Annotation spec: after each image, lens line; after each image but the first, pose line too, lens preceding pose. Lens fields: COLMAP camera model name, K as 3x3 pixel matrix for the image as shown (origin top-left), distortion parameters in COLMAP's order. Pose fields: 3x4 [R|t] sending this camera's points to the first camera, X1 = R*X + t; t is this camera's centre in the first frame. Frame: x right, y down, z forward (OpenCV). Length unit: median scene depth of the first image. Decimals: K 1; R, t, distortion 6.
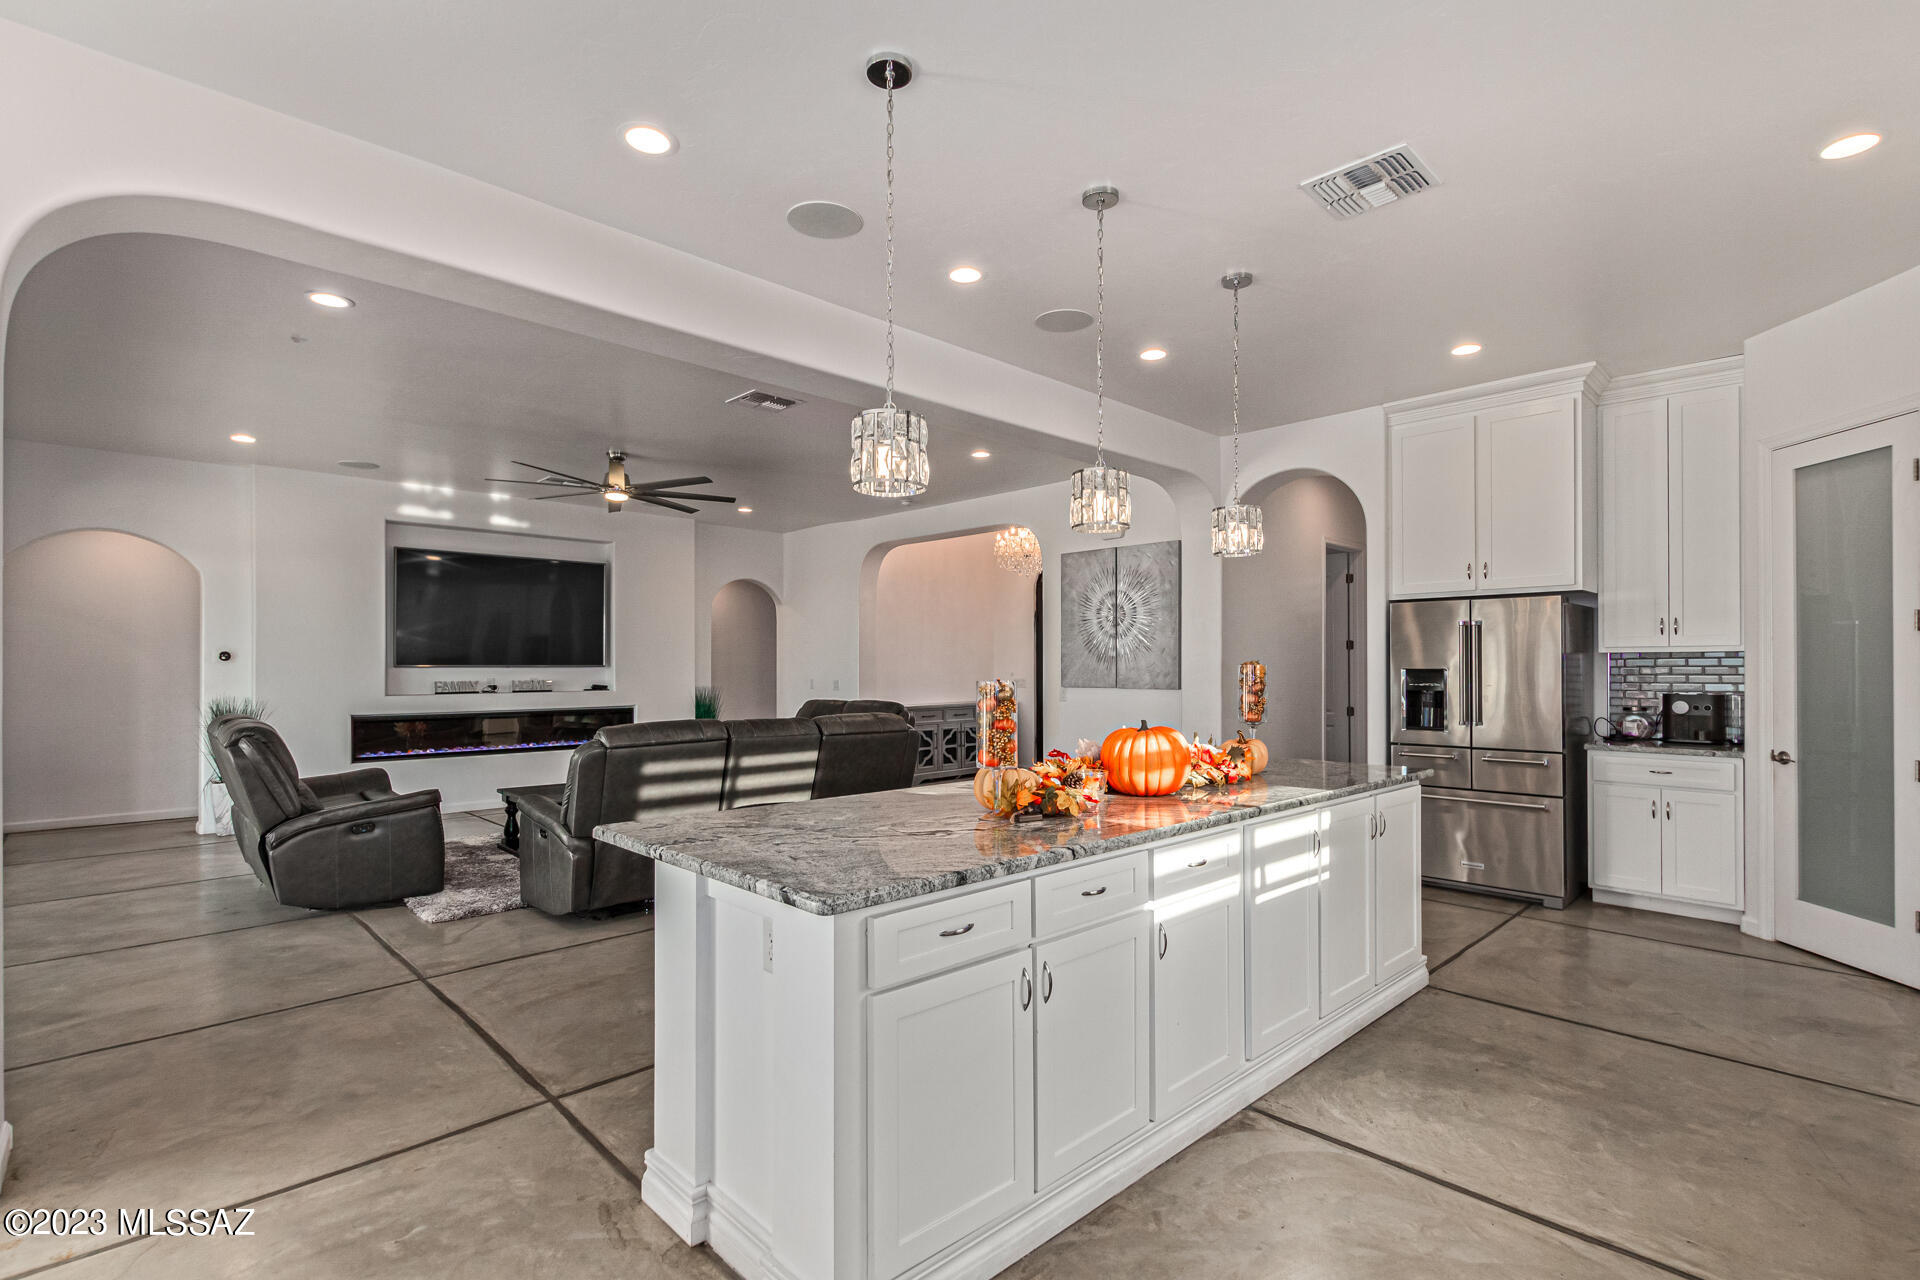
lens RADIAL K [[894.9, 0, 968.0], [0, 894.9, 670.6], [0, 0, 1]] dist [0.011681, -0.003066]
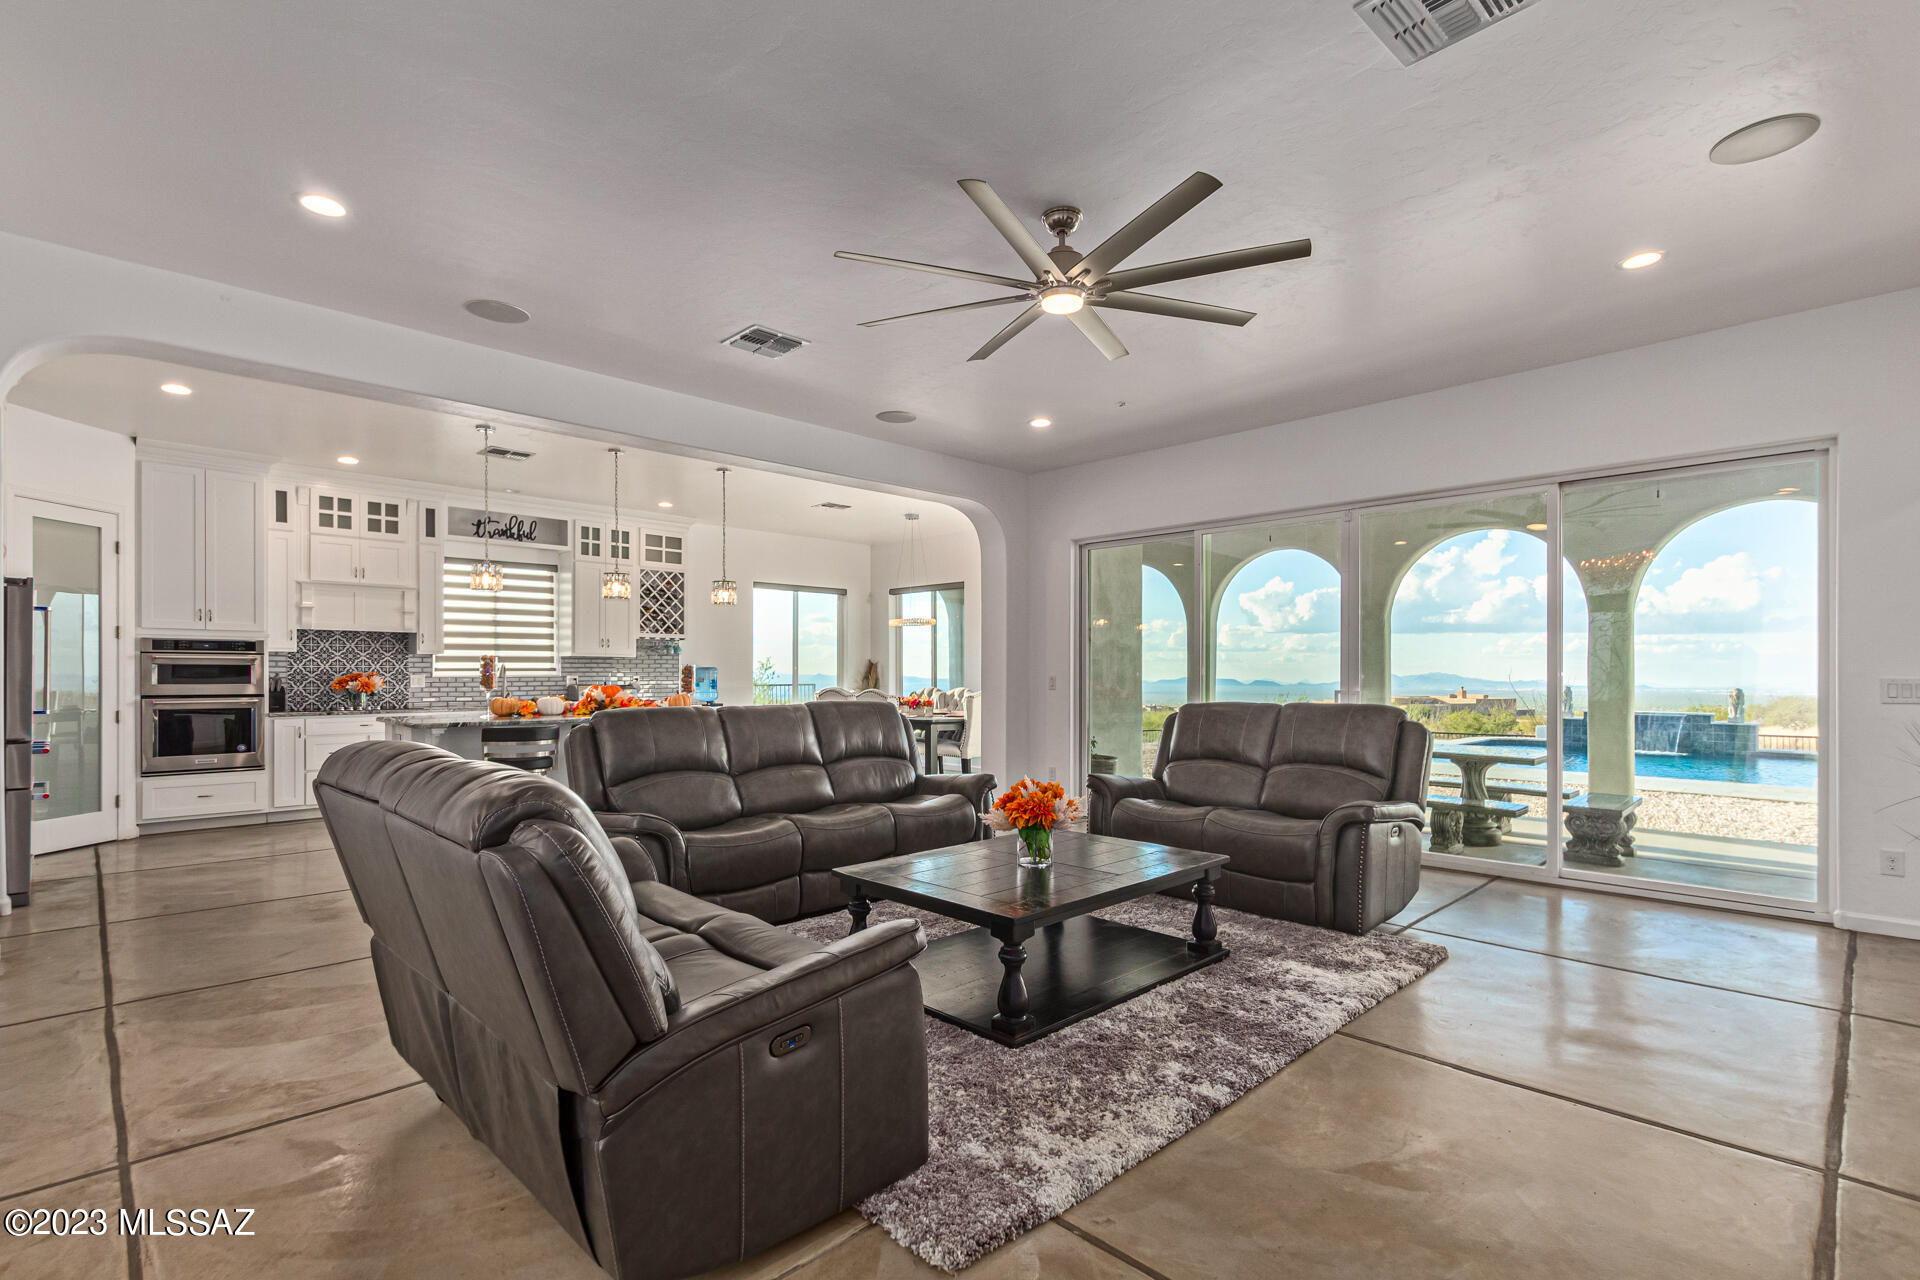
lens RADIAL K [[894.9, 0, 960.8], [0, 894.9, 669.9], [0, 0, 1]] dist [0.011681, -0.003066]
pose [[-0.999967, 0.002898, -0.007571, -0.300623], [0.002877, 0.999992, 0.002896, 0.009137], [0.007579, 0.002874, -0.999967, 1.417365]]
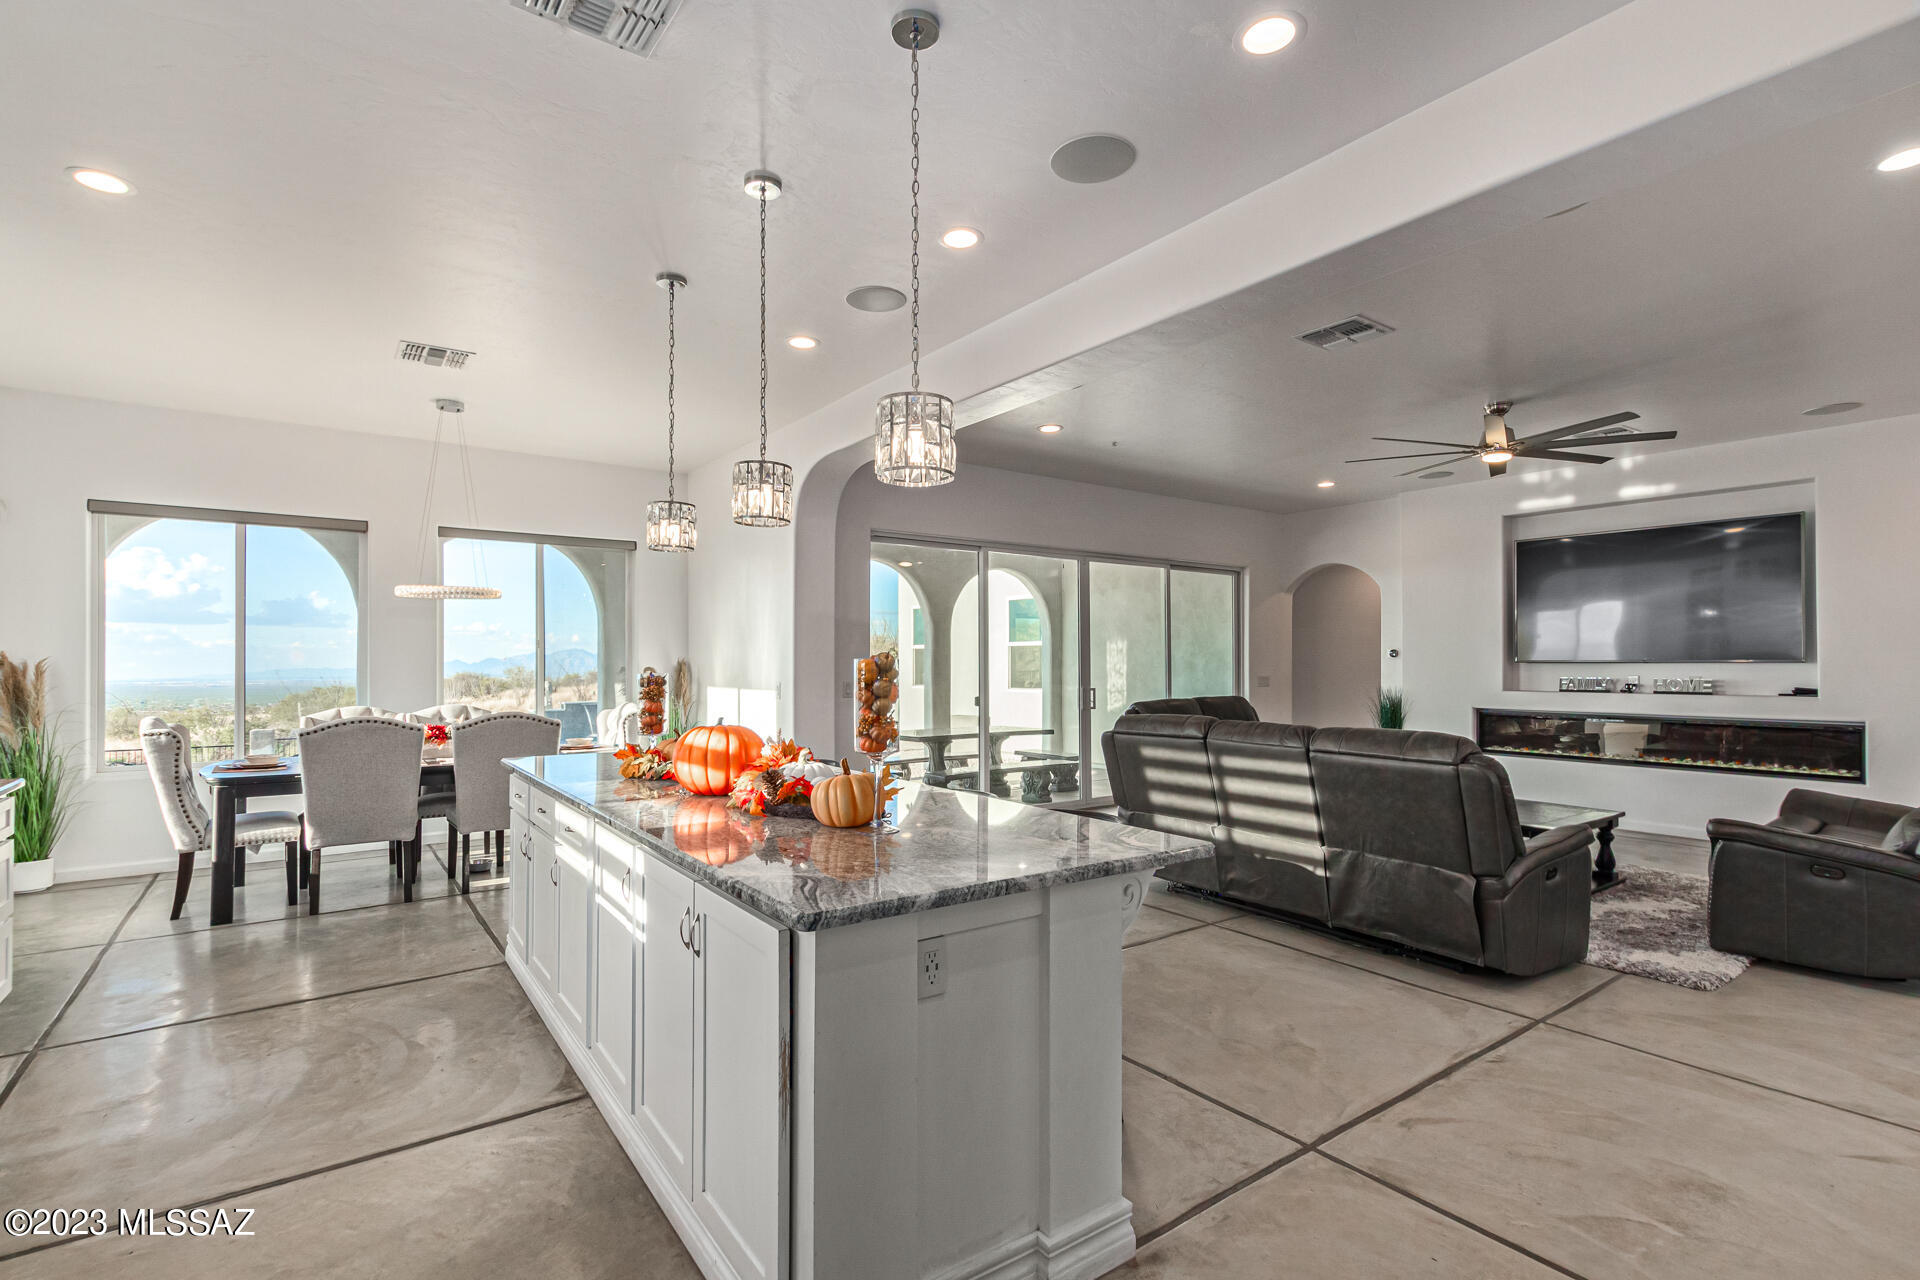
lens RADIAL K [[894.9, 0, 950.4], [0, 894.9, 660.2], [0, 0, 1]] dist [0.011681, -0.003066]
pose [[-0.150348, -0.001743, -0.988632, 0.473602], [-0.004256, 0.999990, -0.001116, -0.002366], [0.988624, 0.004040, -0.150354, 0.586585]]
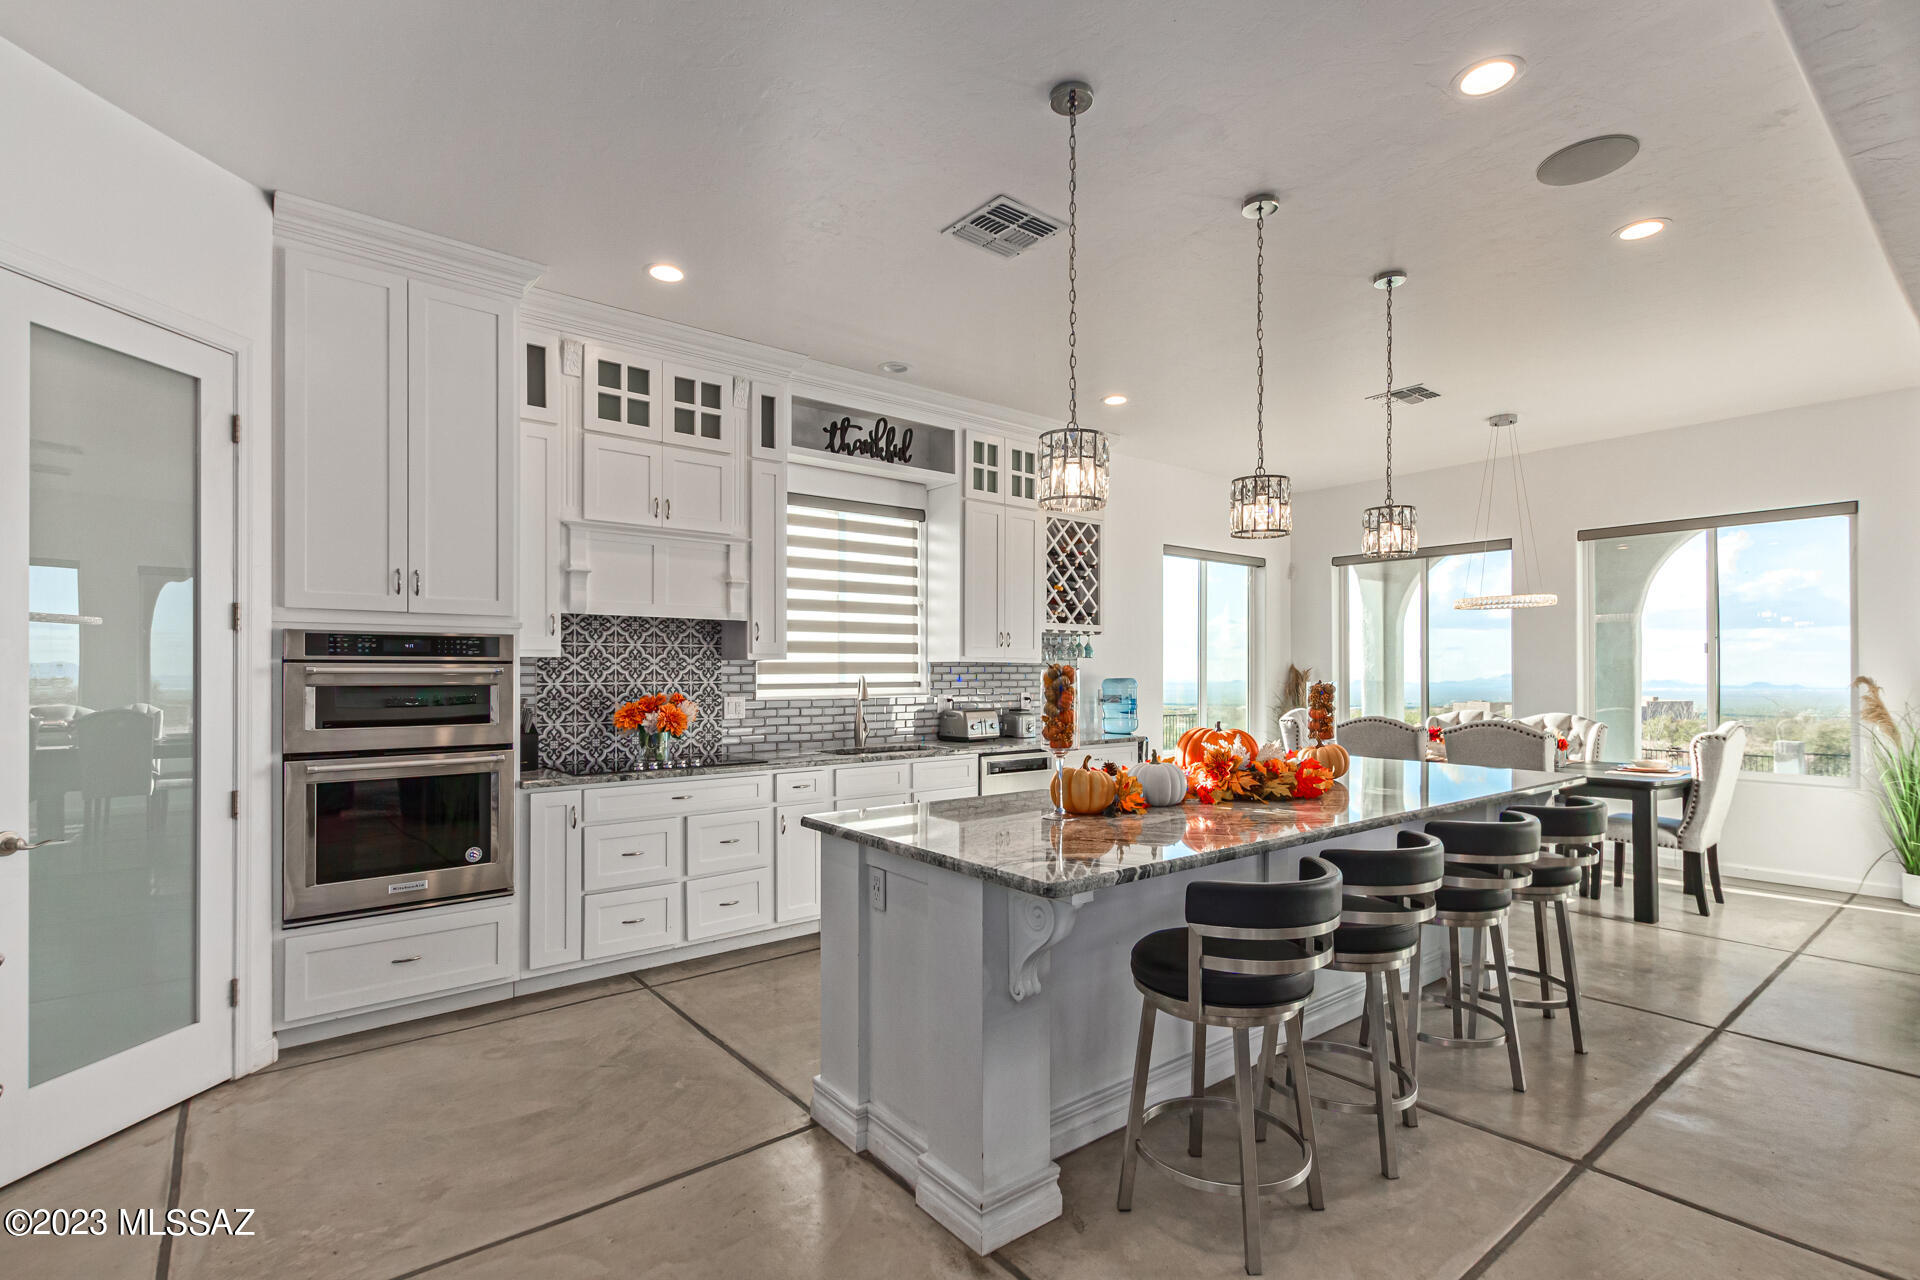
lens RADIAL K [[894.9, 0, 955.4], [0, 894.9, 664.0], [0, 0, 1]] dist [0.011681, -0.003066]
pose [[-0.995185, 0.003963, 0.097930, 0.172528], [0.003714, 0.999989, -0.002724, -0.004646], [-0.097940, -0.002348, -0.995190, 0.881742]]
